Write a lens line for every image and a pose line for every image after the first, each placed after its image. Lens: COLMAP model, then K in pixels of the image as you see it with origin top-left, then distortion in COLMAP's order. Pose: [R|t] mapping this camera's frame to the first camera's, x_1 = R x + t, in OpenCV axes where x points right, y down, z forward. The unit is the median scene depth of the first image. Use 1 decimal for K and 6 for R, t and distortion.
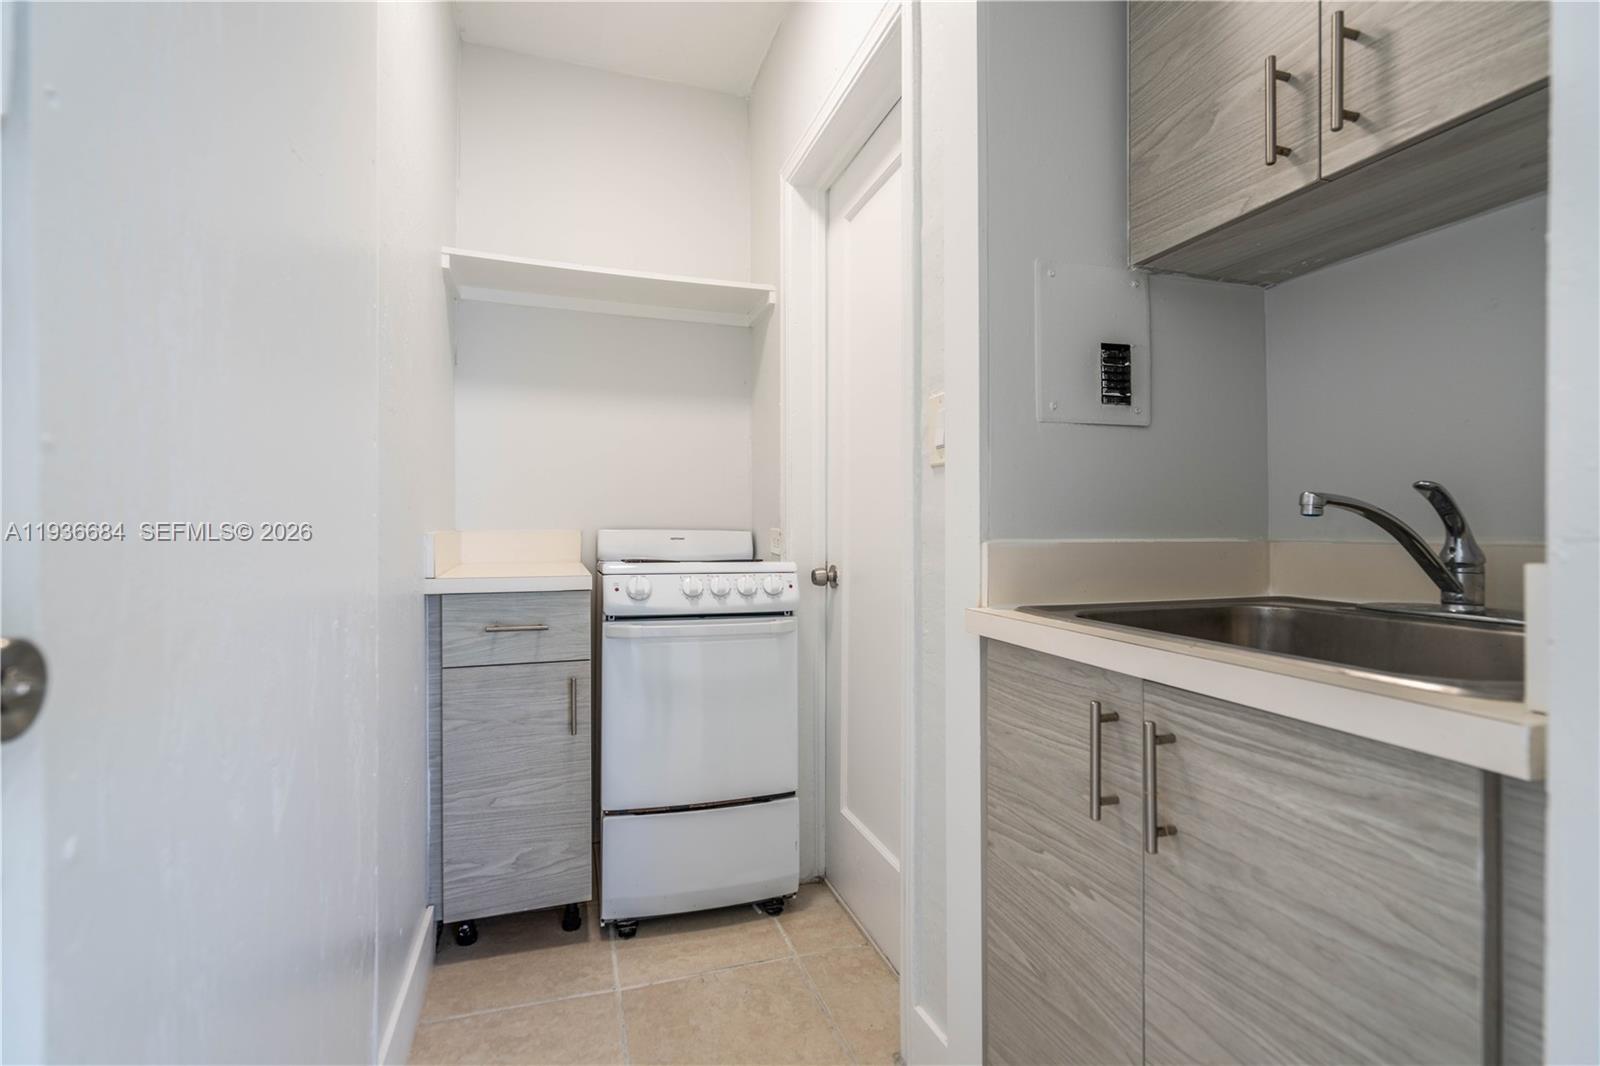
lens RADIAL K [[749.4, 0, 810.4], [0, 749.4, 533.6], [0, 0, 1]] dist [-0.001504, 0.001647]
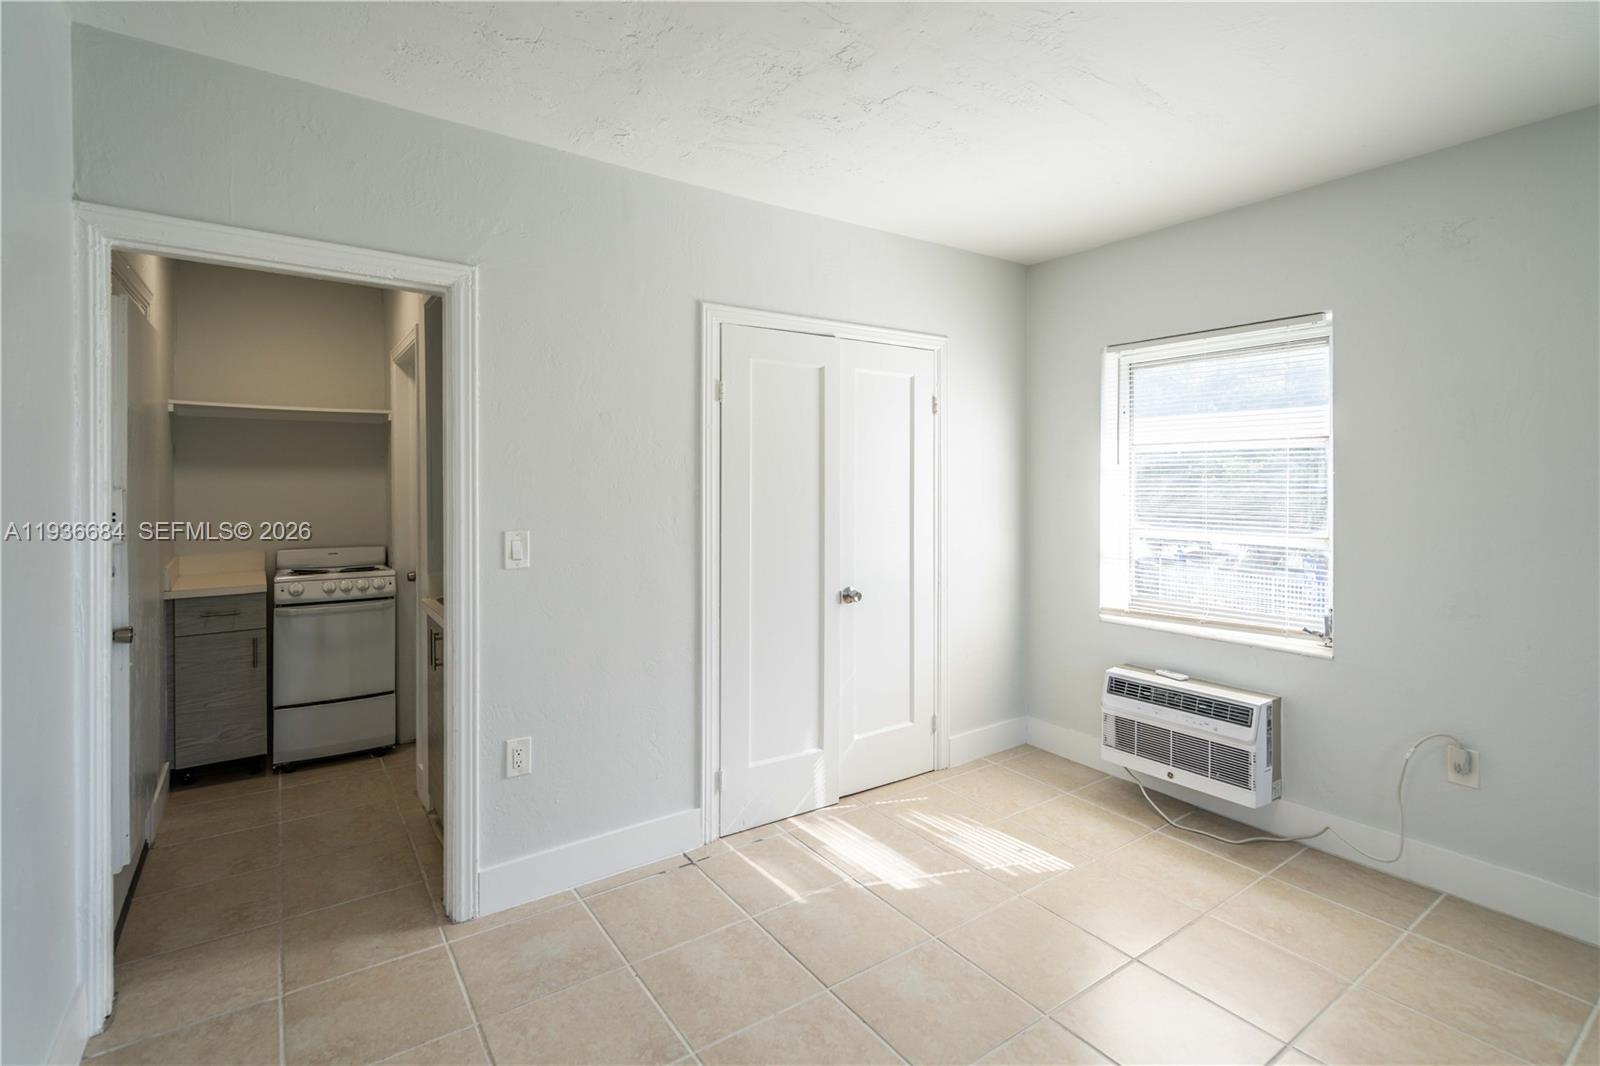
lens RADIAL K [[749.4, 0, 809.9], [0, 749.4, 482.6], [0, 0, 1]] dist [-0.001504, 0.001647]
pose [[0.955292, -0.006130, 0.295600, 0.463085], [0.007995, 0.999955, -0.005103, -0.180202], [-0.295555, 0.007238, 0.955298, -1.222600]]
